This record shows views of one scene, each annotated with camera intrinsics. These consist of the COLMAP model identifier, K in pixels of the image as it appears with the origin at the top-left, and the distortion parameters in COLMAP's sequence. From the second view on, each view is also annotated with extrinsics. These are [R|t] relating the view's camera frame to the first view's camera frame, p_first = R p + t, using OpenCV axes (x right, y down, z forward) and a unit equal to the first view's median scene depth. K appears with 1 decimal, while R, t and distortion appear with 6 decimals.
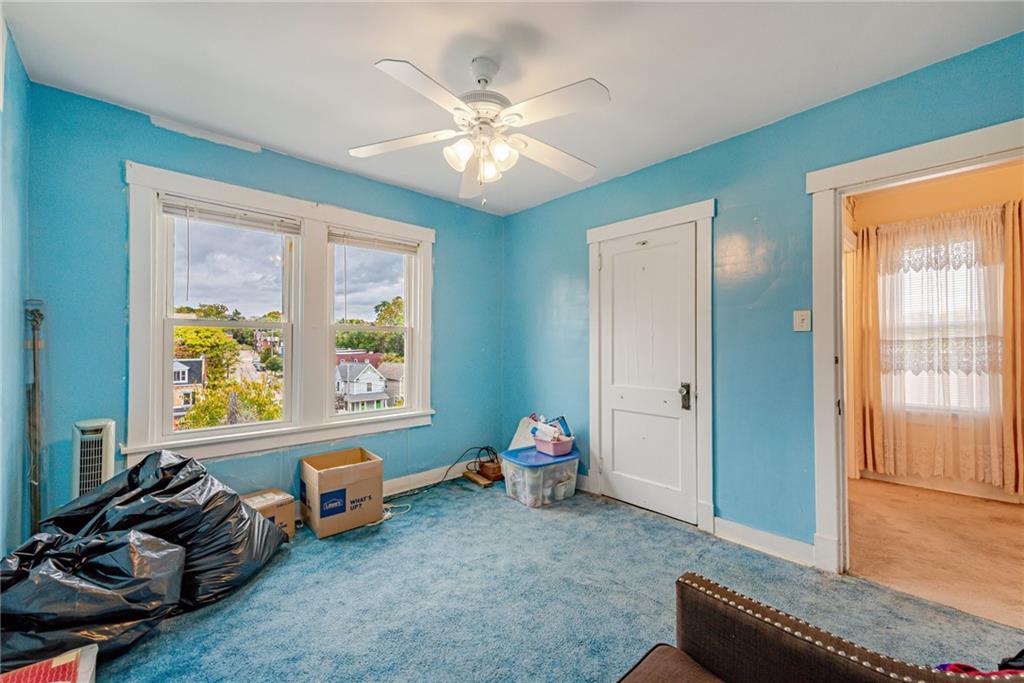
lens RADIAL K [[408.6, 0, 513.2], [0, 408.6, 344.0], [0, 0, 1]] dist [0.002740, -0.000255]
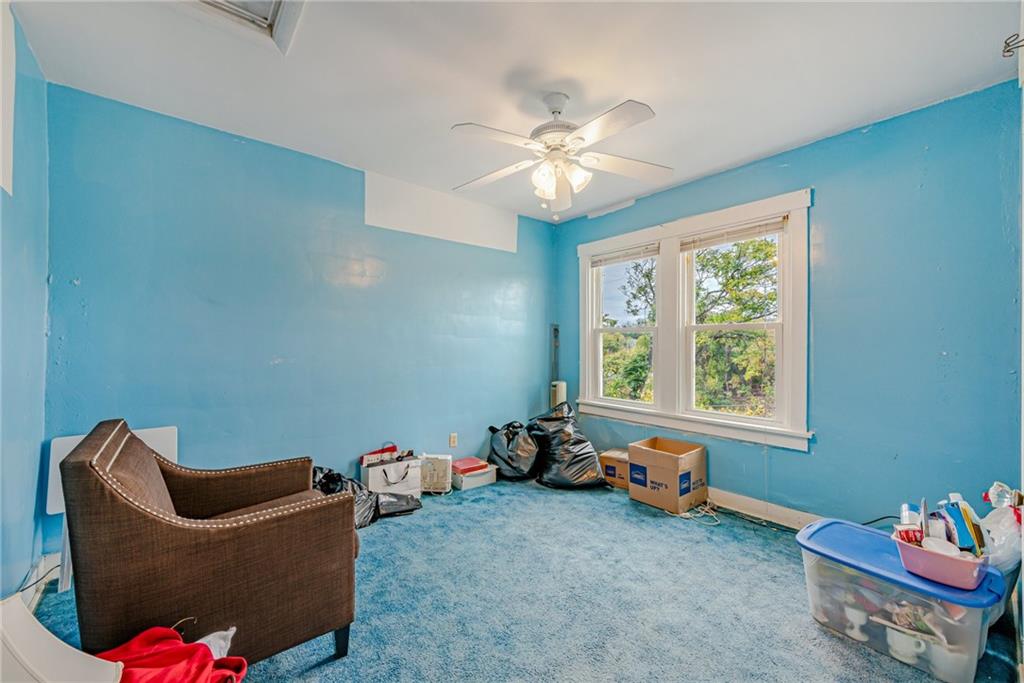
lens RADIAL K [[408.6, 0, 513.2], [0, 408.6, 344.0], [0, 0, 1]] dist [0.002740, -0.000255]
pose [[-0.065784, -0.004252, -0.997825, 0.784961], [-0.000810, 0.999991, -0.004207, 0.006817], [0.997834, 0.000531, -0.065787, 0.702120]]
